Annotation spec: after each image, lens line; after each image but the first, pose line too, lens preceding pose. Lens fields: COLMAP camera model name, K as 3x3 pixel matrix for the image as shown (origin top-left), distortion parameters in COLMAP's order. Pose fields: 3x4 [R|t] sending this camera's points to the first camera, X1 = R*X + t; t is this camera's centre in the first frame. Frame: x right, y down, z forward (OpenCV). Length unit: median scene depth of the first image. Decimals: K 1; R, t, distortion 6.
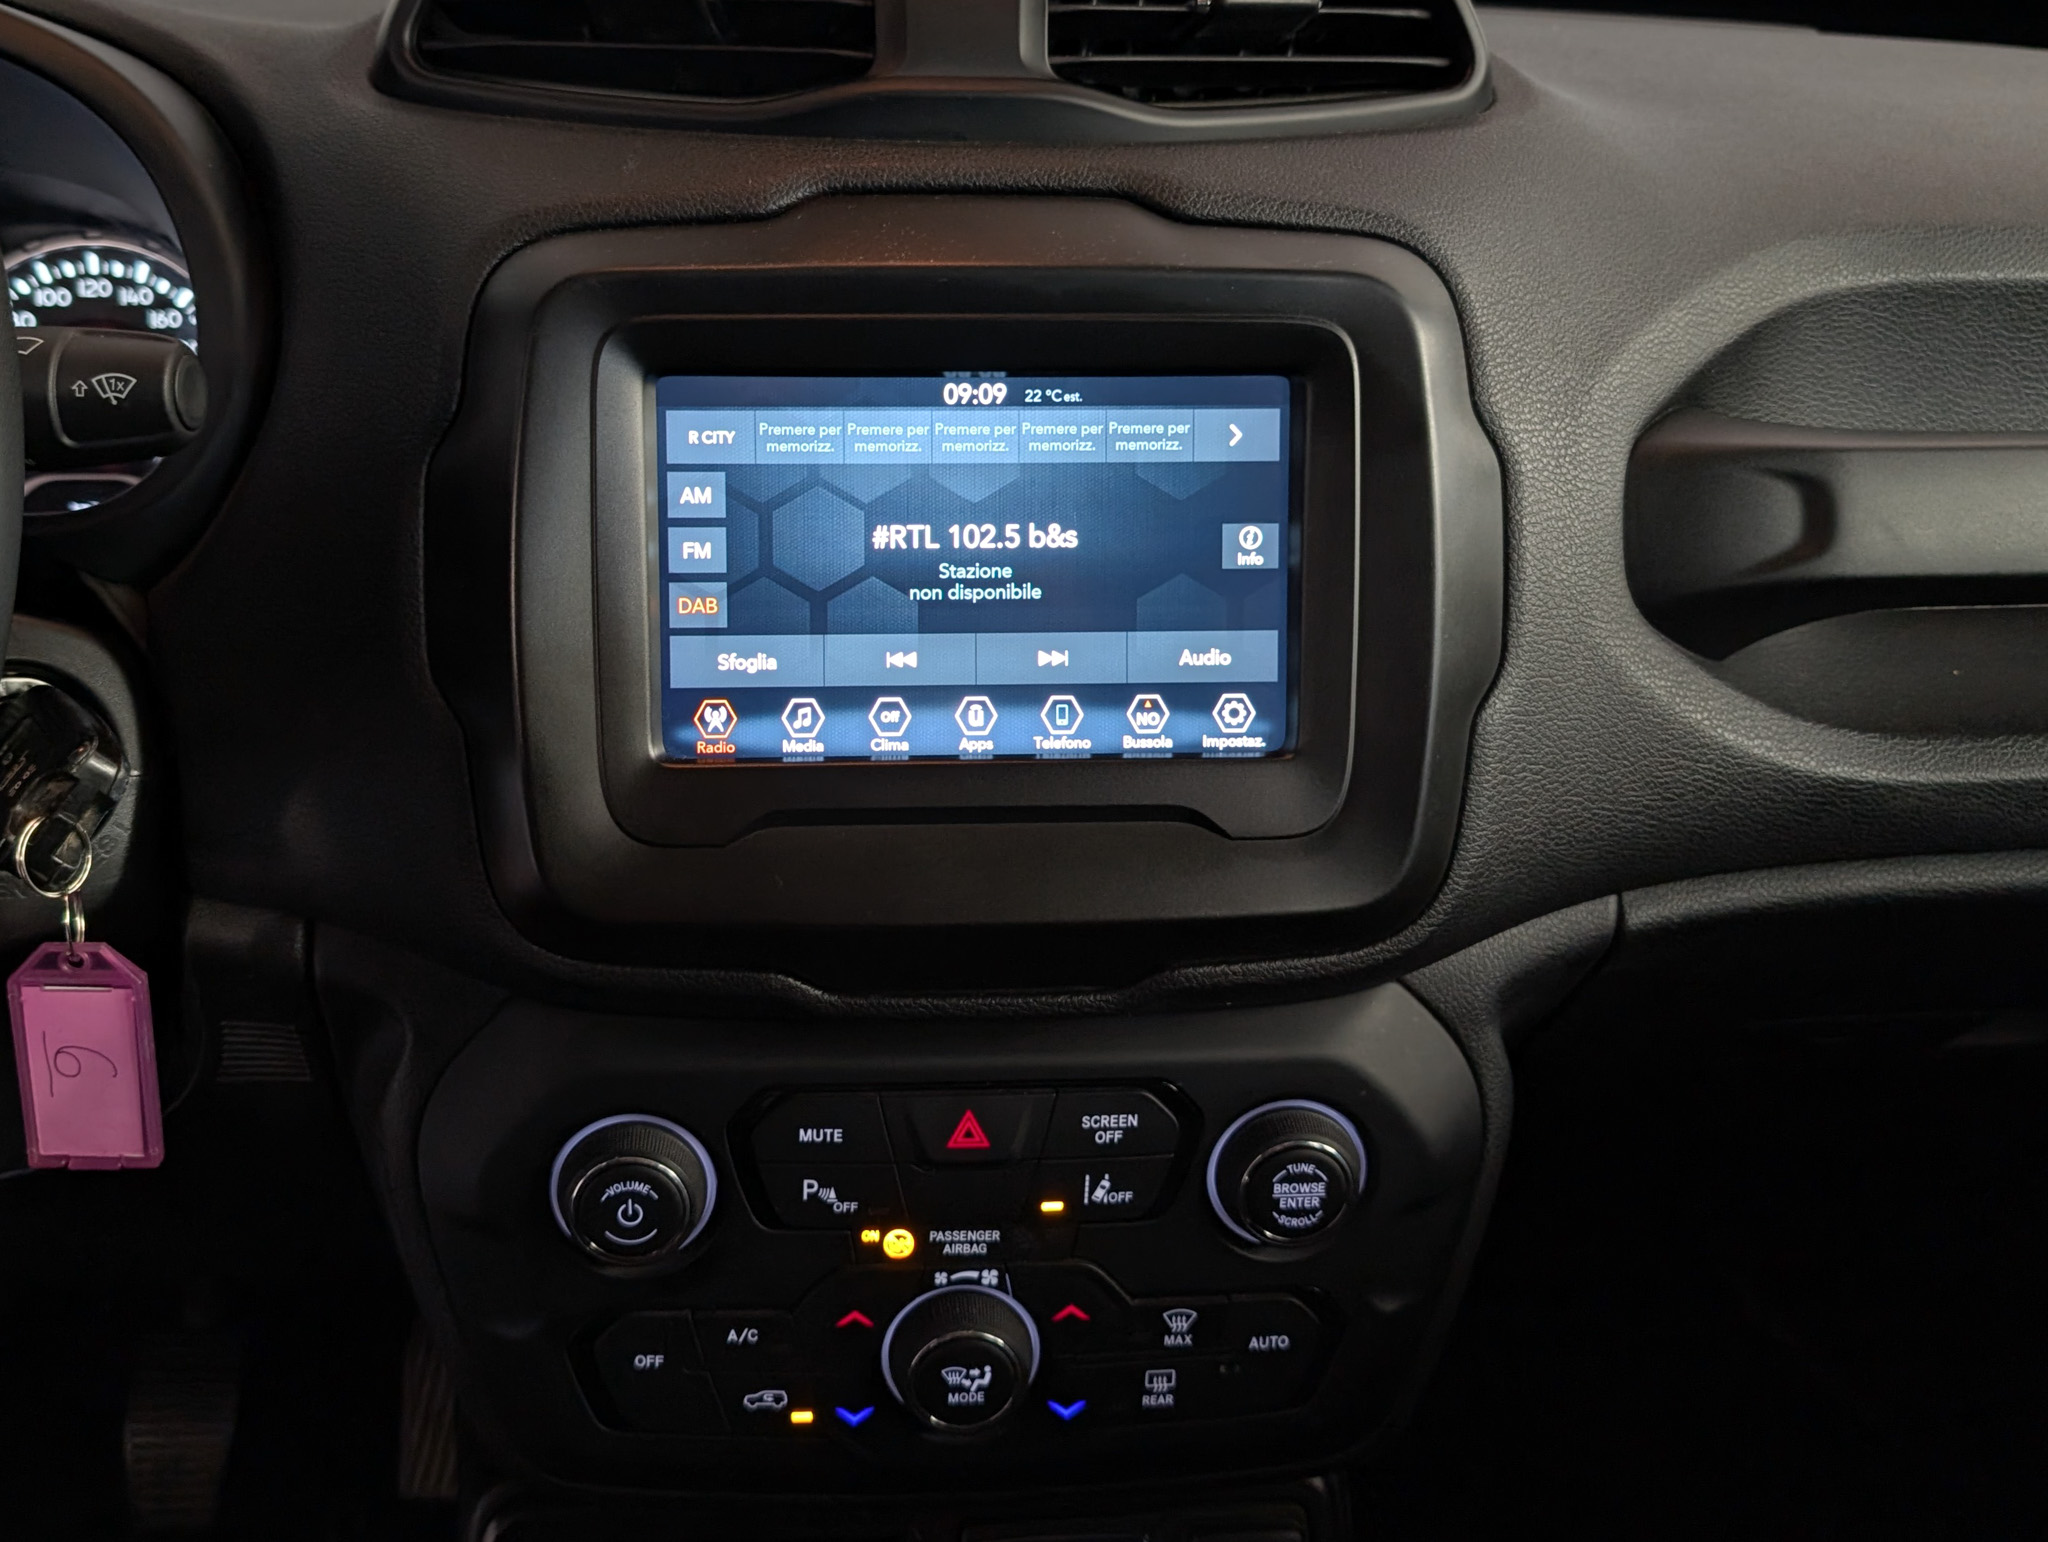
lens RADIAL K [[1550.9, 0, 1024.0], [0, 1550.9, 771.0], [0, 0, 1]] dist [-0.003541, -0.009862]
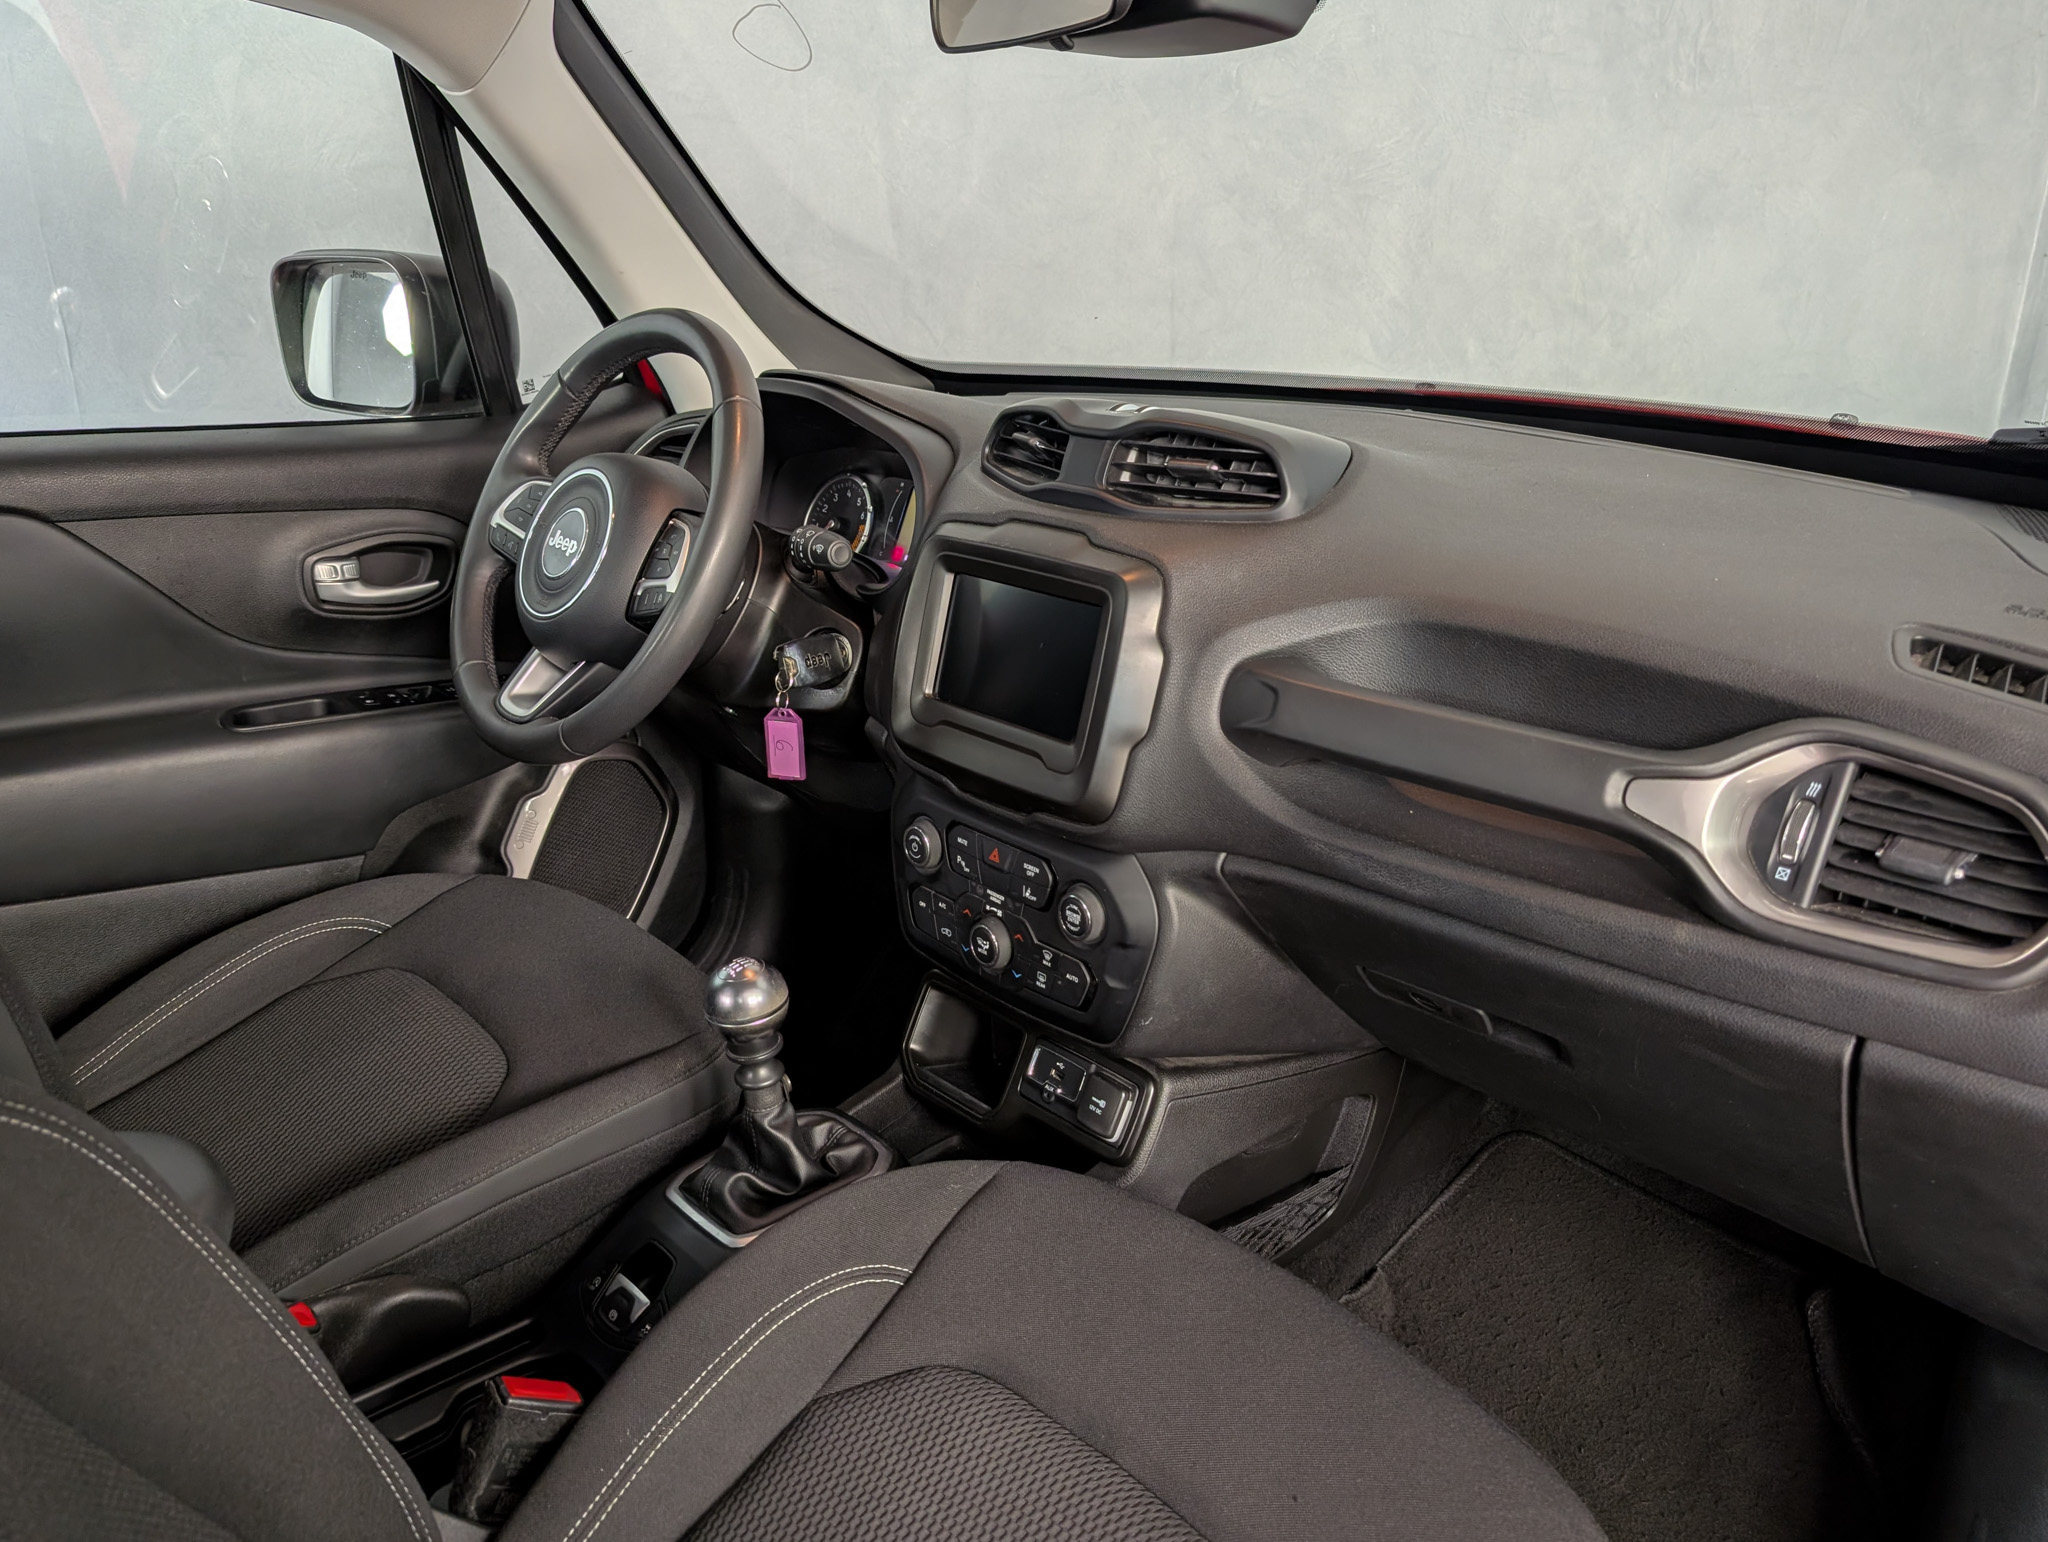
lens RADIAL K [[1550.9, 0, 1024.0], [0, 1550.9, 771.0], [0, 0, 1]] dist [-0.003541, -0.009862]
pose [[0.650939, 0.261966, -0.712497, 1.921526], [-0.236050, 0.961891, 0.138006, -0.306768], [0.721498, 0.078351, 0.687969, -0.883002]]
